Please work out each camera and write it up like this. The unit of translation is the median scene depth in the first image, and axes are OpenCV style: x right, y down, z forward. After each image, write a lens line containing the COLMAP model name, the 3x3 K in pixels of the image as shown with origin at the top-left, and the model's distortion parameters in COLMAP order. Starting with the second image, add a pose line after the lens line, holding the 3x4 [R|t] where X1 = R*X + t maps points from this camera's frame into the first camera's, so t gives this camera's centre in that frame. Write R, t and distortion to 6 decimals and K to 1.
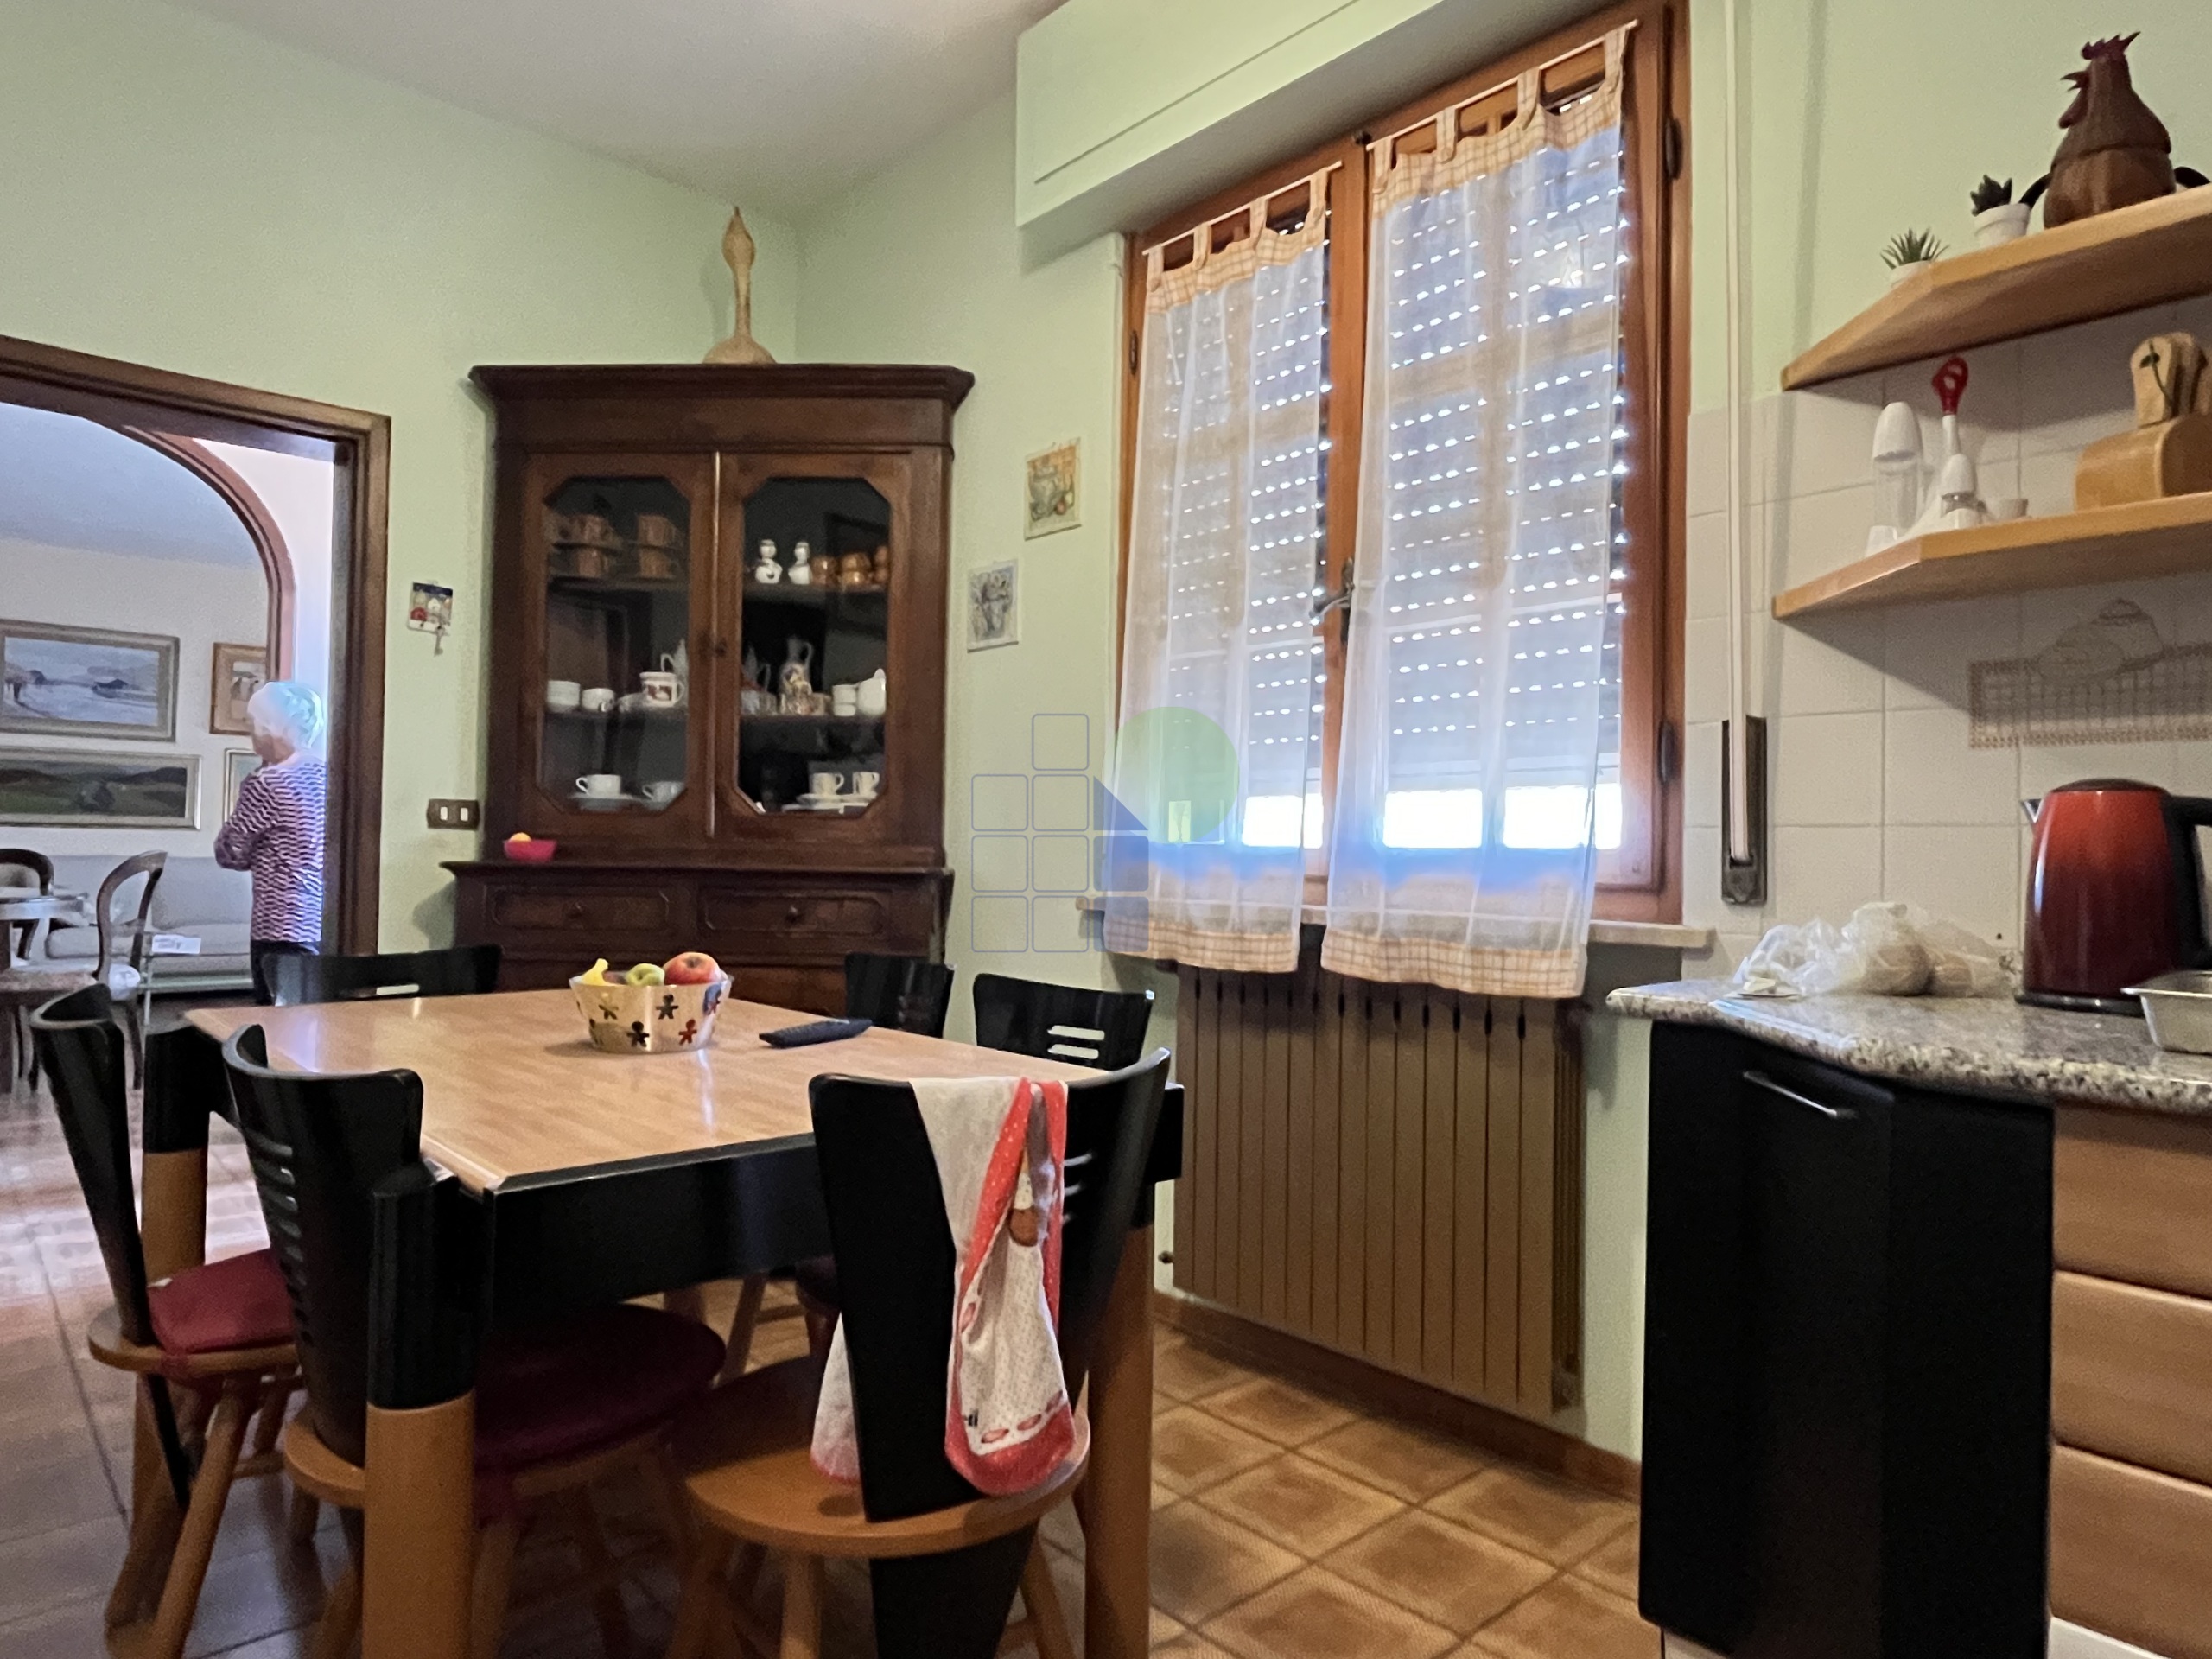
lens RADIAL K [[1319.3, 0, 1100.6], [0, 1319.3, 827.6], [0, 0, 1]] dist [-0.004033, -0.003504]
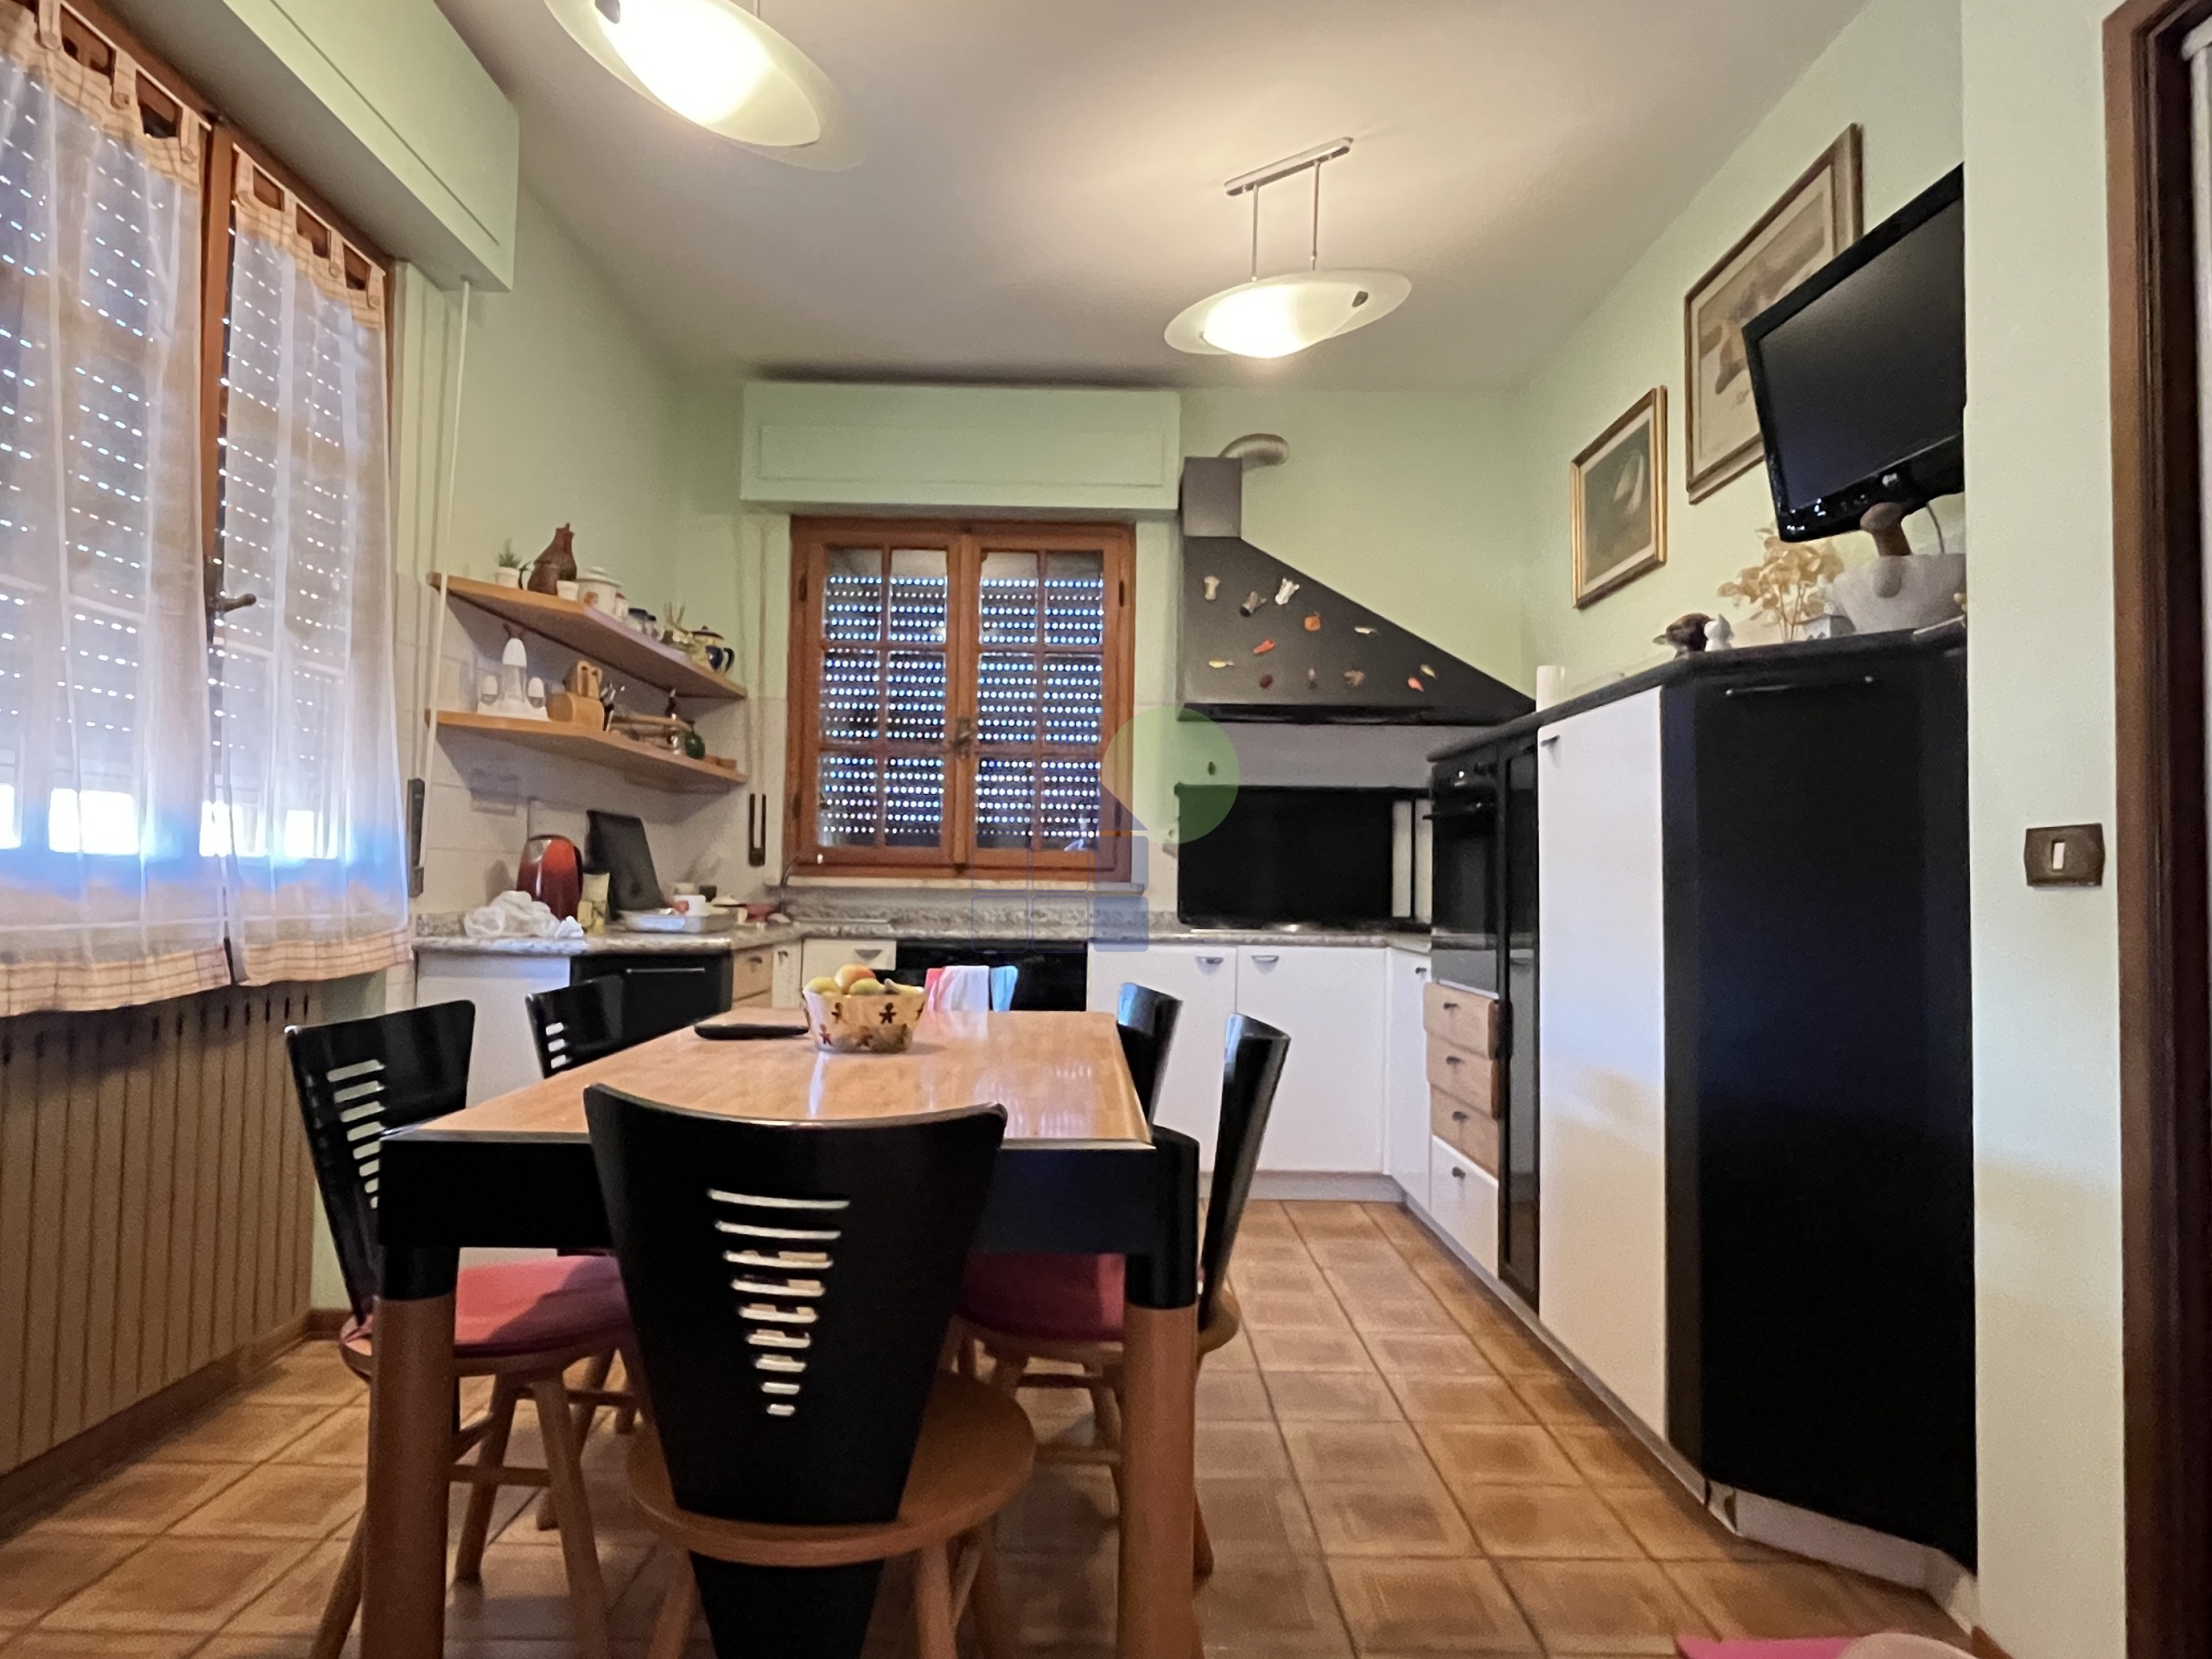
lens RADIAL K [[1319.3, 0, 1100.6], [0, 1319.3, 827.6], [0, 0, 1]] dist [-0.004033, -0.003504]
pose [[-0.748172, 0.001808, 0.663502, -0.930452], [-0.041252, 0.997935, -0.049235, 0.013900], [-0.662221, -0.064207, -0.746552, 1.269308]]
